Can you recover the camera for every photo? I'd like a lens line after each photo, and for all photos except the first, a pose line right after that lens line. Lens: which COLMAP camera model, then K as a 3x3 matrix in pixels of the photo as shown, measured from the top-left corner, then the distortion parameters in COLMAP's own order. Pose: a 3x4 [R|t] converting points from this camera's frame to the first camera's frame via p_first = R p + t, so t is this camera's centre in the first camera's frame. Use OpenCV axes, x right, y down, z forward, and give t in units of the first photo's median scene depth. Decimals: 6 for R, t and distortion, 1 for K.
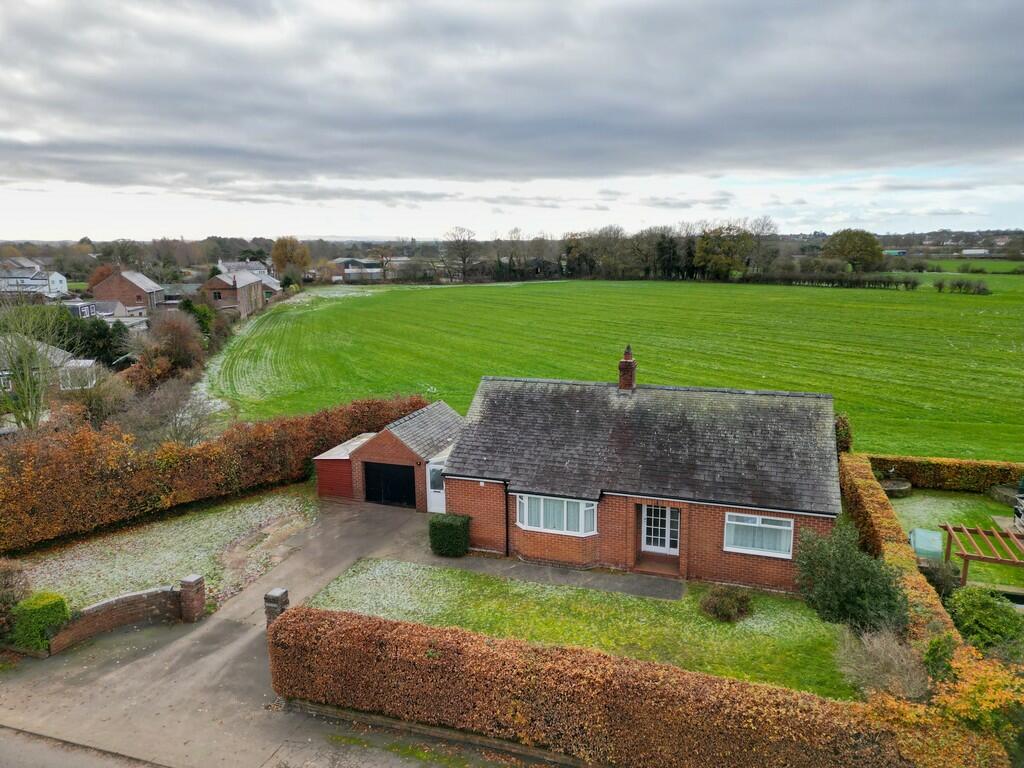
lens RADIAL K [[721.5, 0, 507.0], [0, 721.5, 387.0], [0, 0, 1]] dist [0.074789, -0.050612]
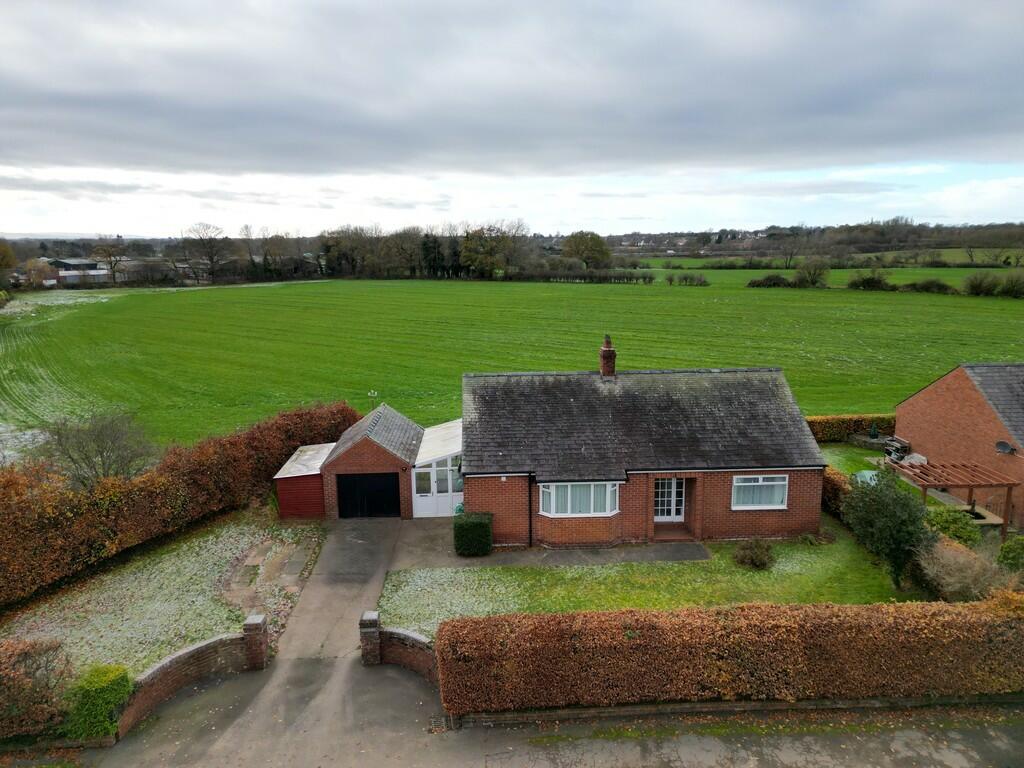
lens RADIAL K [[721.5, 0, 511.4], [0, 721.5, 387.4], [0, 0, 1]] dist [0.074789, -0.050612]
pose [[0.931741, -0.073301, 0.355648, -0.344550], [0.072941, 0.997232, 0.014441, -0.005858], [-0.355722, 0.012486, 0.934508, 0.052953]]
